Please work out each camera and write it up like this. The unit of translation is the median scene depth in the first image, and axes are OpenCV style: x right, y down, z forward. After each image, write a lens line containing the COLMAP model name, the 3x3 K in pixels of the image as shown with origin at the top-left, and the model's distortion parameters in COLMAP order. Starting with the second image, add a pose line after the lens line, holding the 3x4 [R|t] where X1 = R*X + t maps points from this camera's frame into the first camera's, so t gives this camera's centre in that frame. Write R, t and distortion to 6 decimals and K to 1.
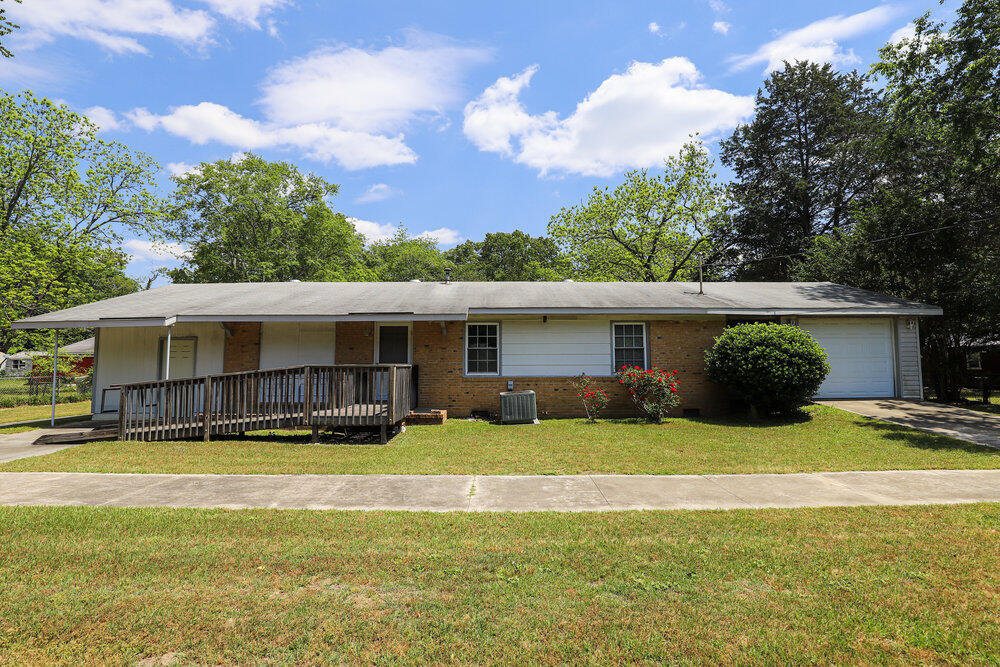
lens RADIAL K [[461.0, 0, 500.0], [0, 461.0, 333.5], [0, 0, 1]] dist [-0.040170, 0.009725]
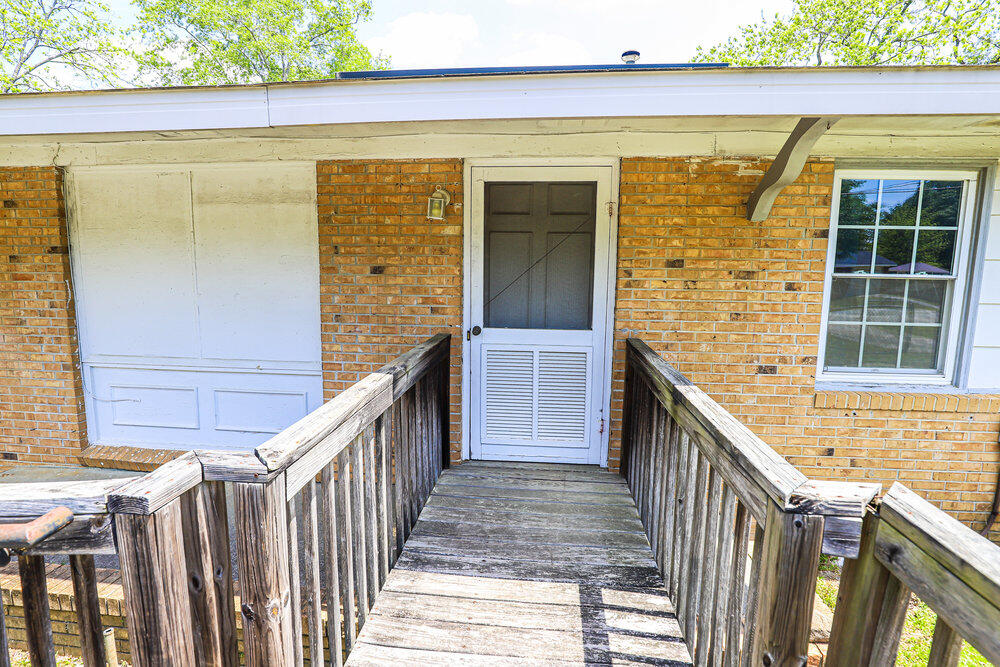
lens RADIAL K [[471.8, 0, 500.0], [0, 471.8, 333.5], [0, 0, 1]] dist [-0.044635, 0.011582]
pose [[0.993867, 0.030591, -0.106262, -0.215425], [-0.007706, 0.977796, 0.209417, 0.011164], [0.110309, -0.207313, 0.972035, 0.706296]]
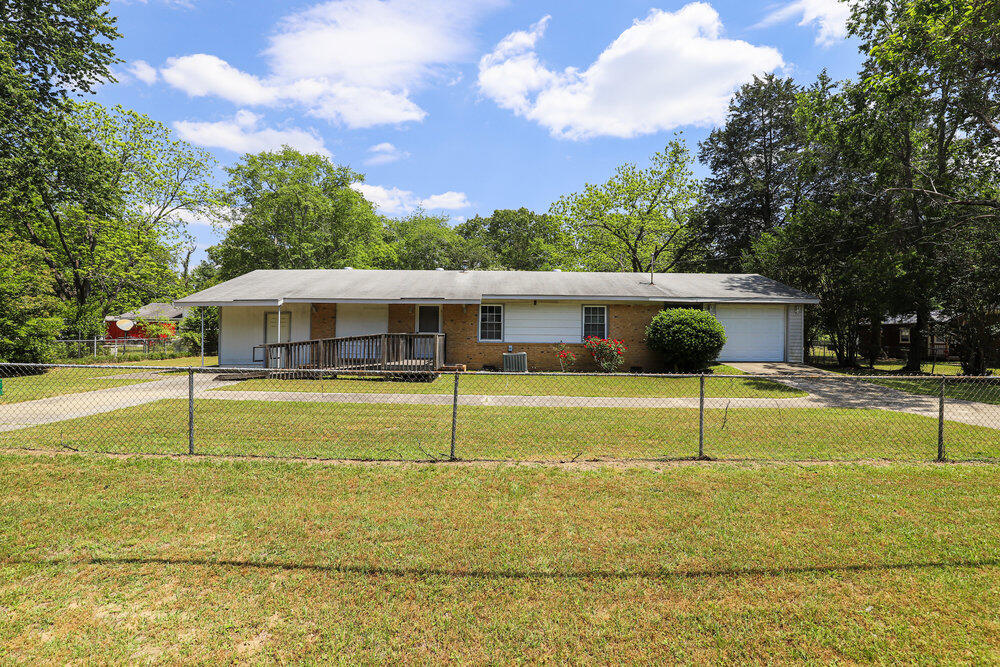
lens RADIAL K [[471.8, 0, 500.0], [0, 471.8, 333.5], [0, 0, 1]] dist [-0.044635, 0.011582]
pose [[0.999809, 0.013317, -0.014308, 0.010796], [-0.012235, 0.997241, 0.073222, -0.039822], [0.015244, -0.073033, 0.997213, -0.444277]]
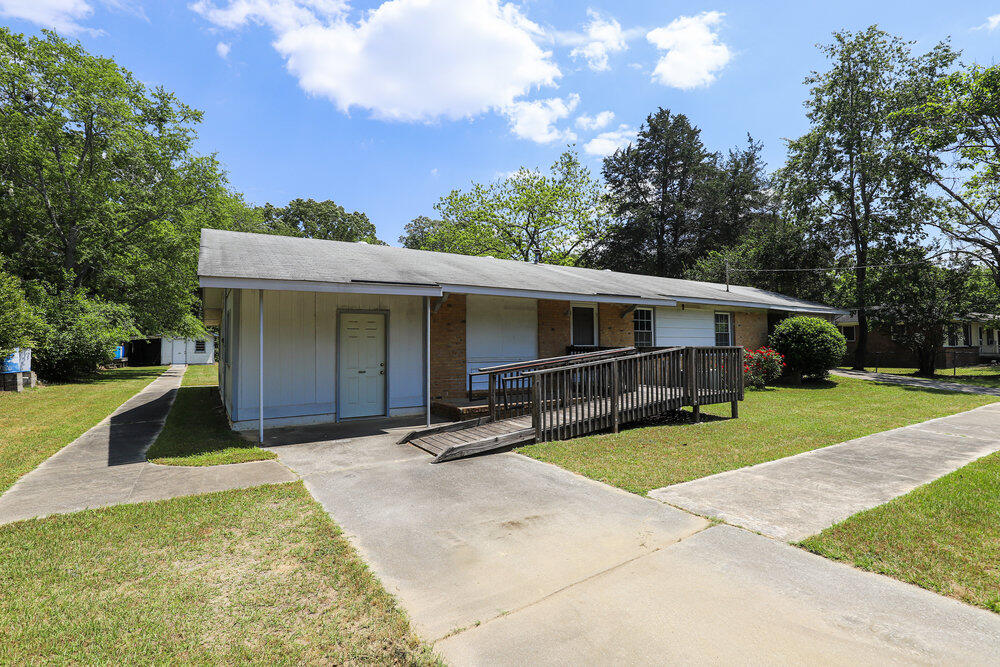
lens RADIAL K [[471.8, 0, 500.0], [0, 471.8, 333.5], [0, 0, 1]] dist [-0.044635, 0.011582]
pose [[0.850827, 0.013666, 0.525268, -0.875898], [-0.031283, 0.999206, 0.024676, 0.020116], [-0.524514, -0.037427, 0.850579, 0.230192]]
